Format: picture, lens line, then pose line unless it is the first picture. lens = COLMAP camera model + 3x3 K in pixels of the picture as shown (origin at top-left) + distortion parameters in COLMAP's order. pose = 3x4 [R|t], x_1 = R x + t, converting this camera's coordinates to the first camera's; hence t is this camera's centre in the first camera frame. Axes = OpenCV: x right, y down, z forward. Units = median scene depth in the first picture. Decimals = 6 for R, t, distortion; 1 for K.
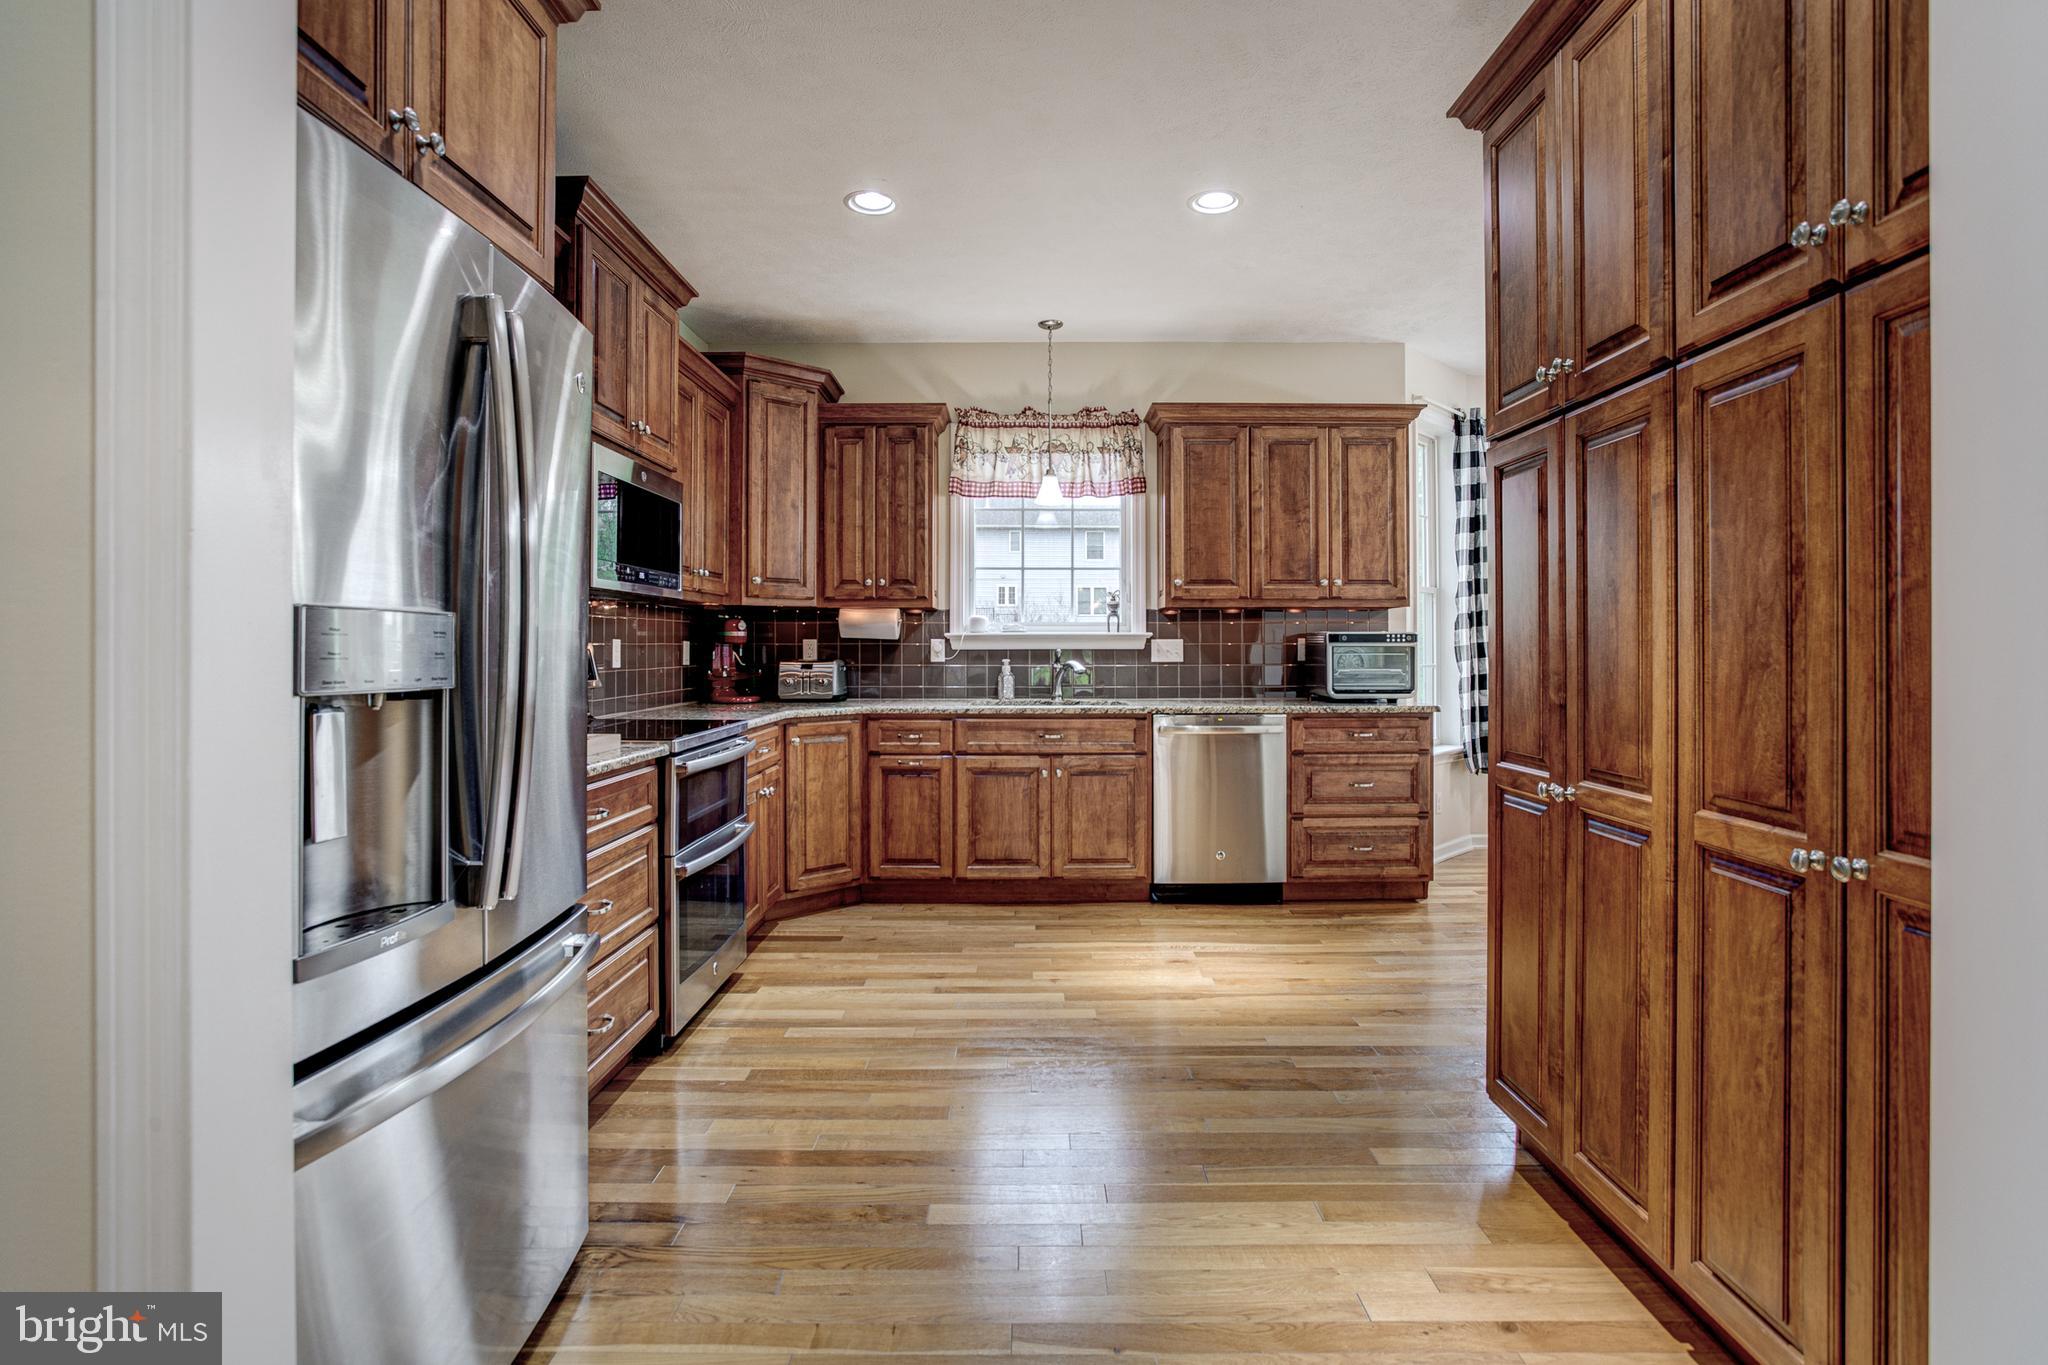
lens RADIAL K [[1024.7, 0, 1018.2], [0, 1024.7, 654.7], [0, 0, 1]] dist [-0.061102, 0.031119]
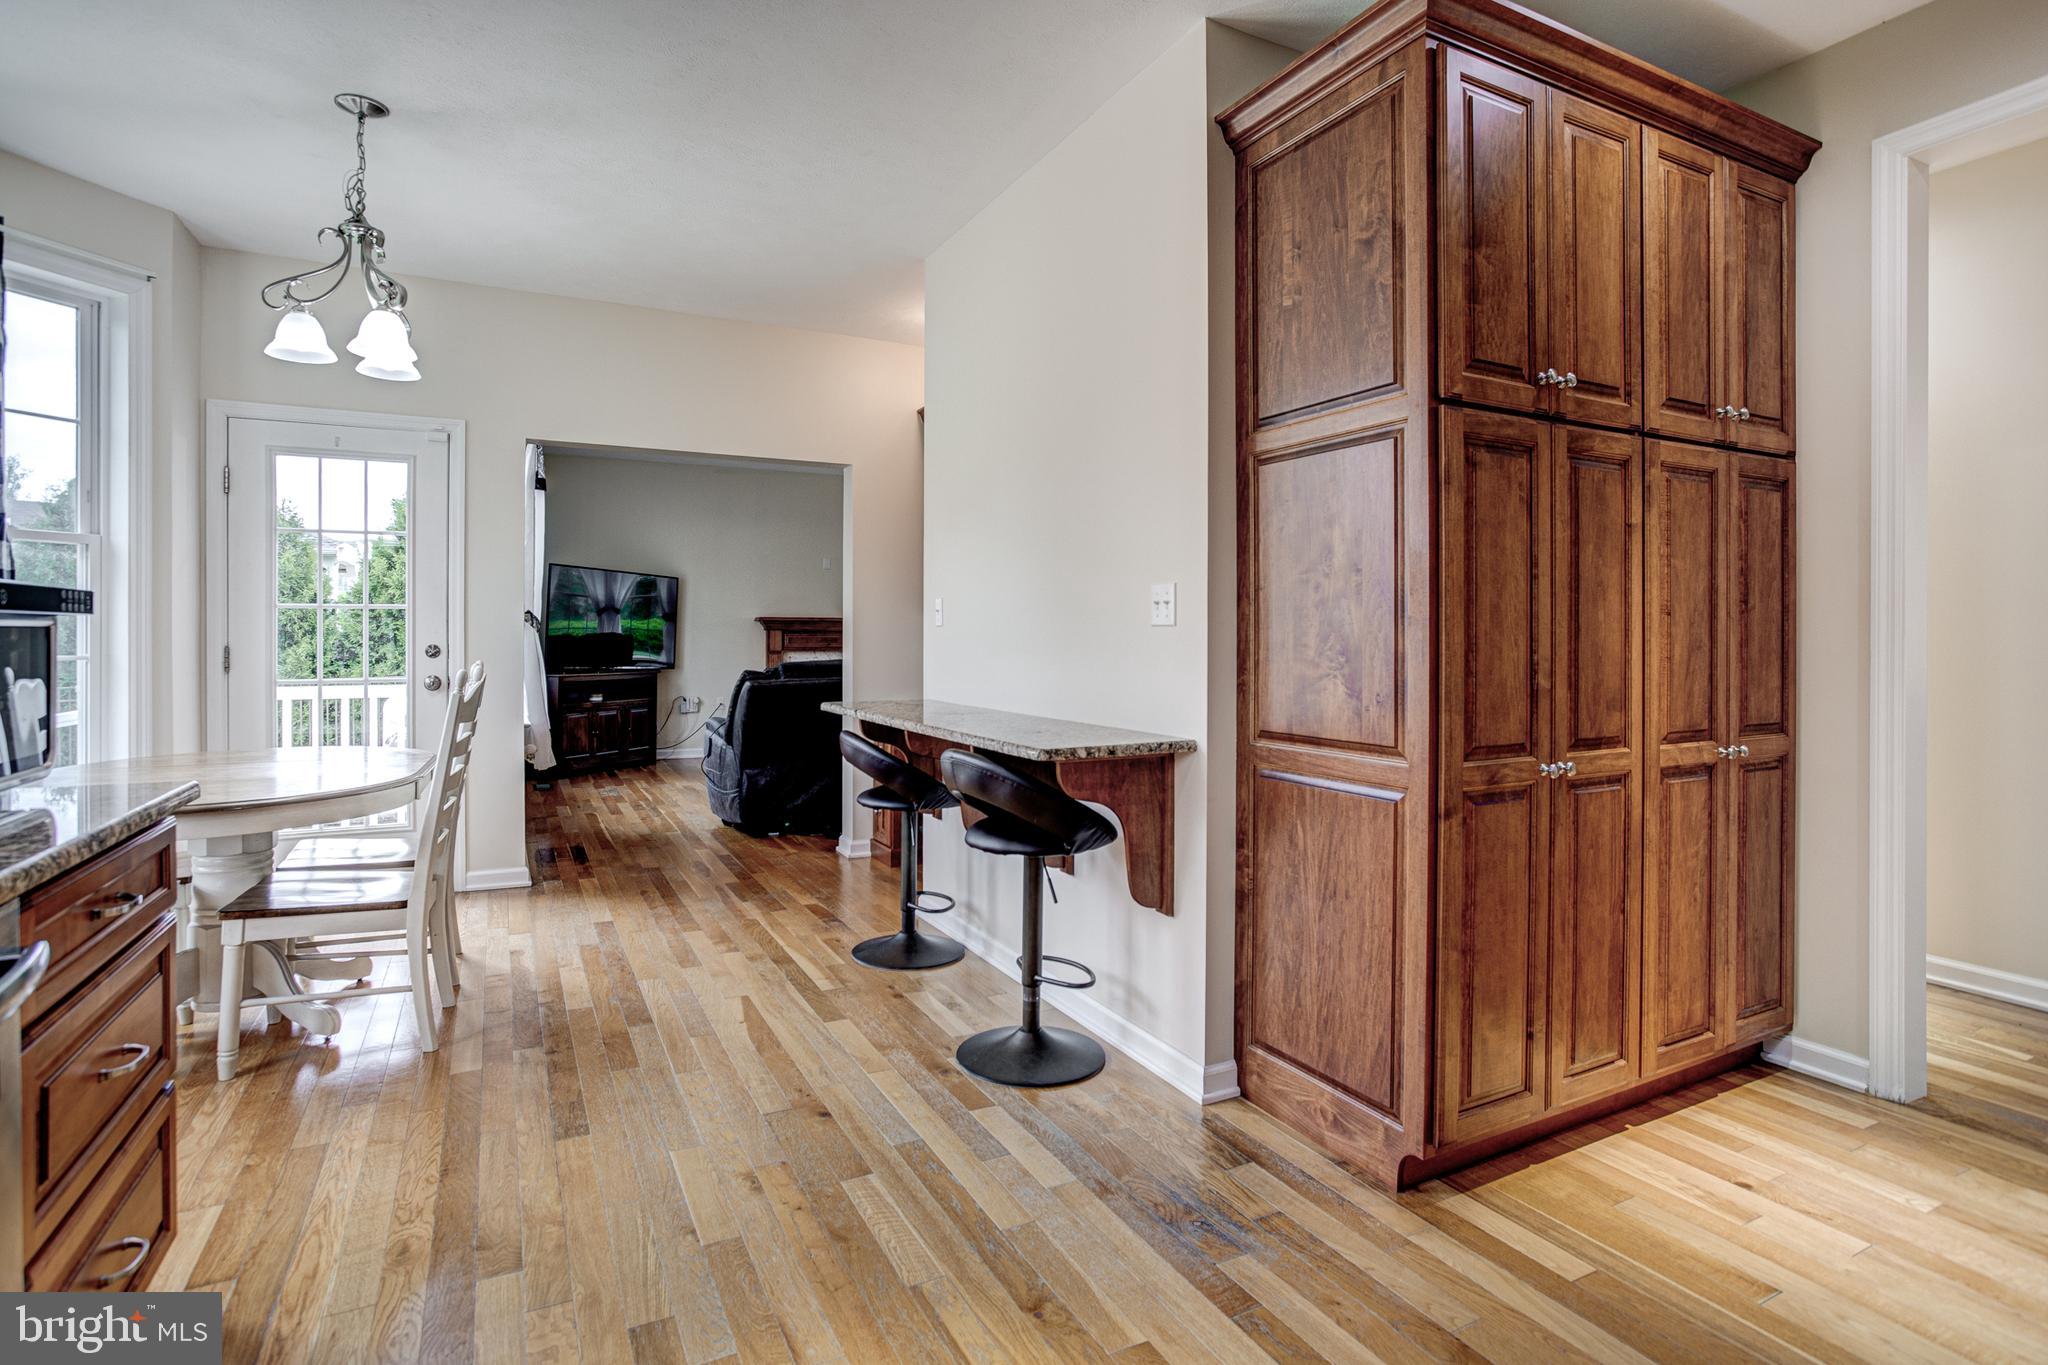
lens RADIAL K [[1024.7, 0, 1018.2], [0, 1024.7, 654.7], [0, 0, 1]] dist [-0.061102, 0.031119]
pose [[-0.468441, 0.000116, 0.883495, -0.169924], [0.008608, 0.999953, 0.004433, 0.004467], [-0.883453, 0.009681, -0.468420, 2.298991]]
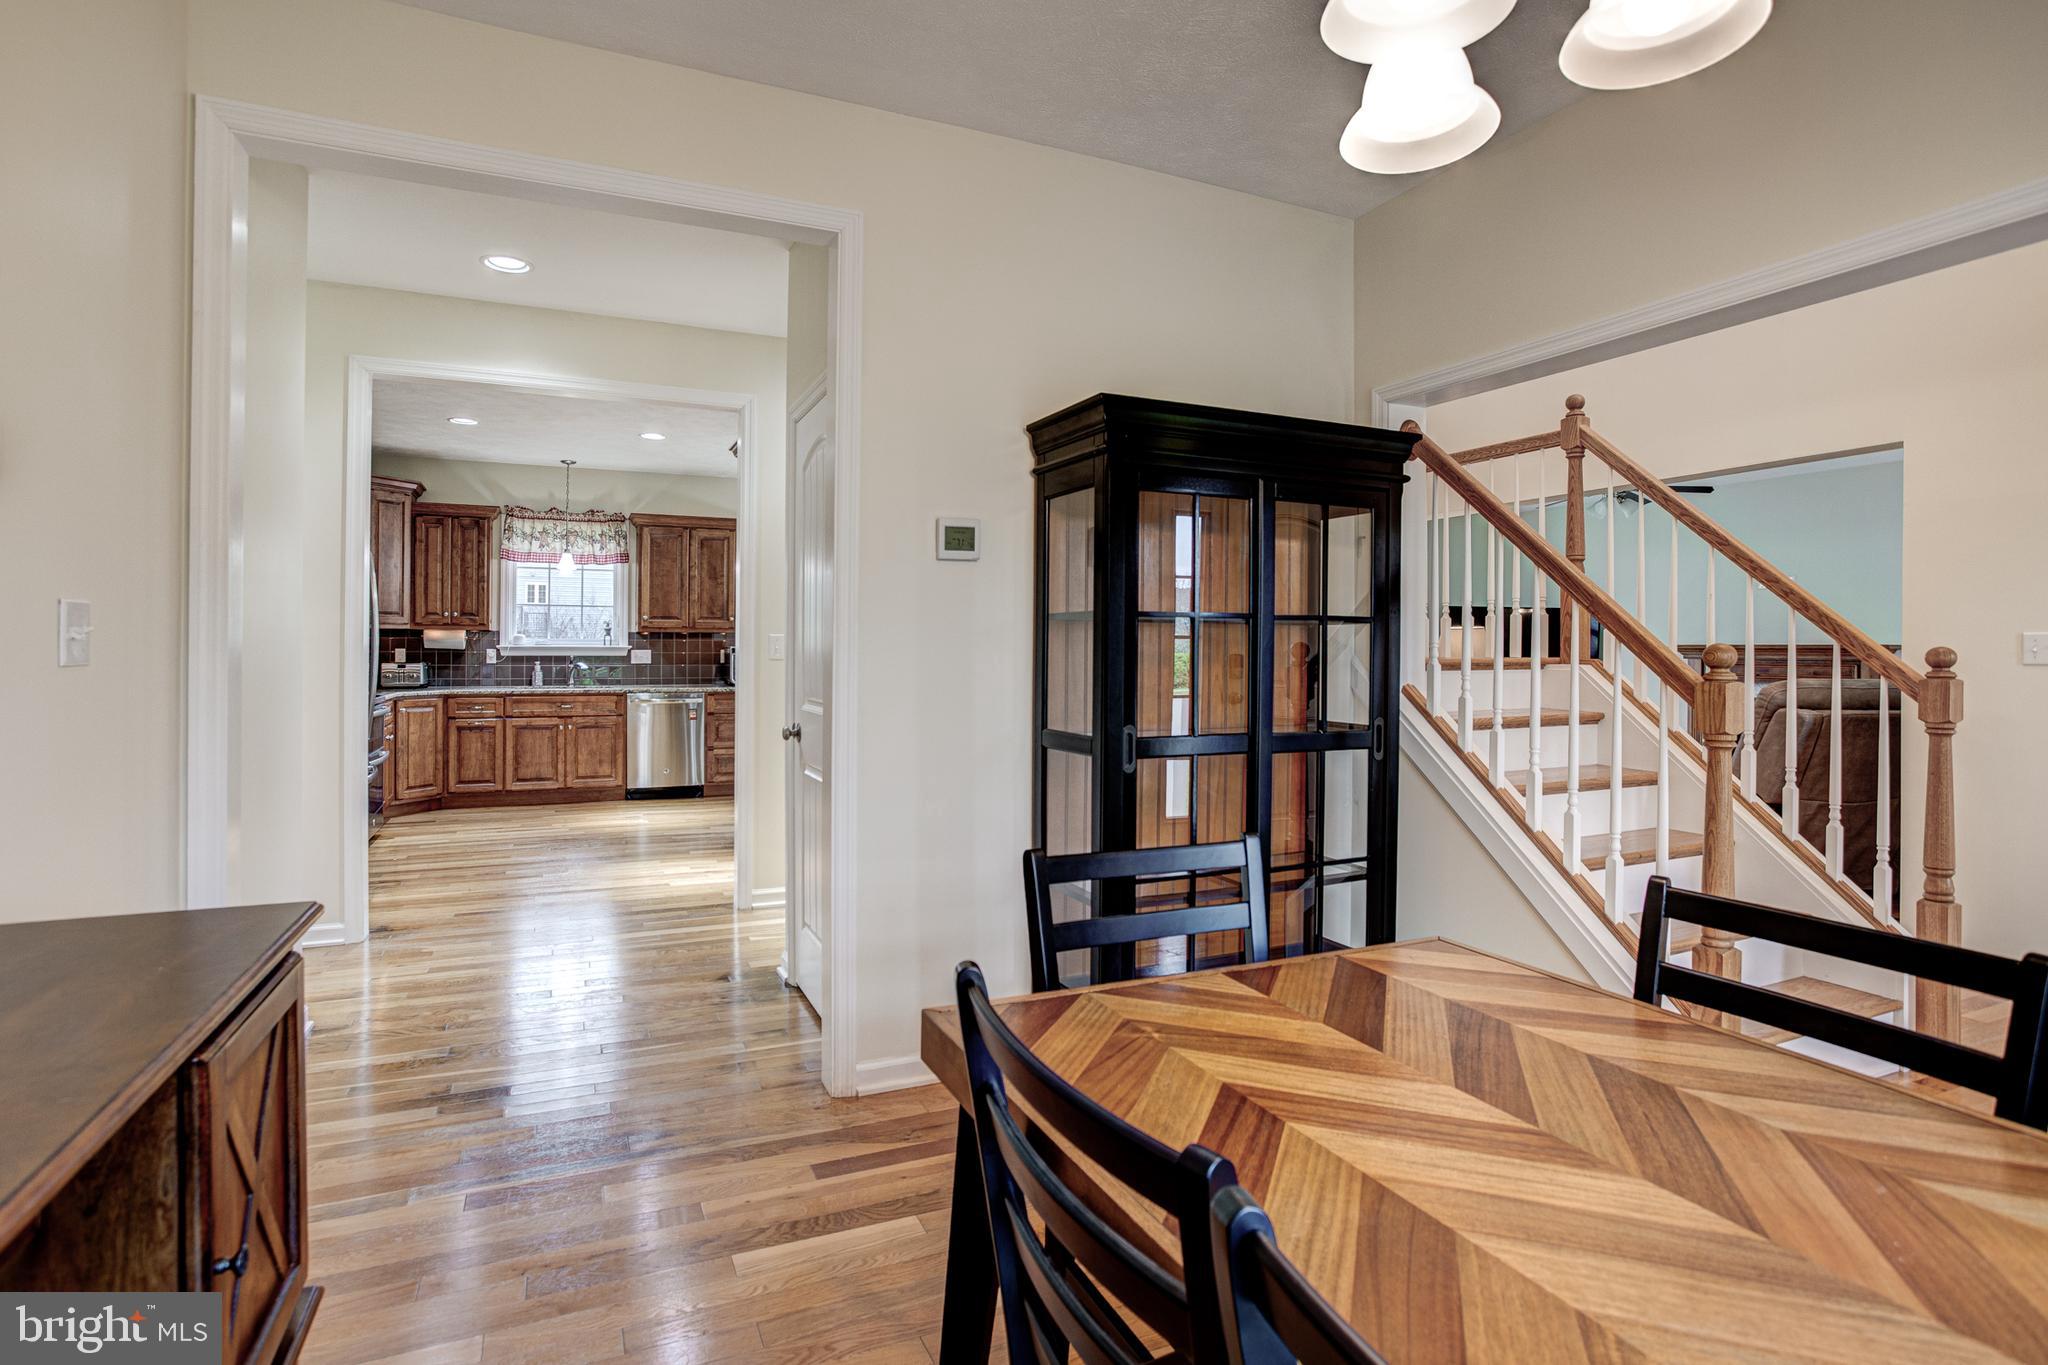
lens RADIAL K [[1024.7, 0, 1018.2], [0, 1024.7, 654.7], [0, 0, 1]] dist [-0.061102, 0.031119]
pose [[0.907627, 0.005267, 0.419745, 0.006935], [-0.004542, 0.999986, -0.002727, -0.006165], [-0.419753, 0.000568, 0.907638, -0.827698]]
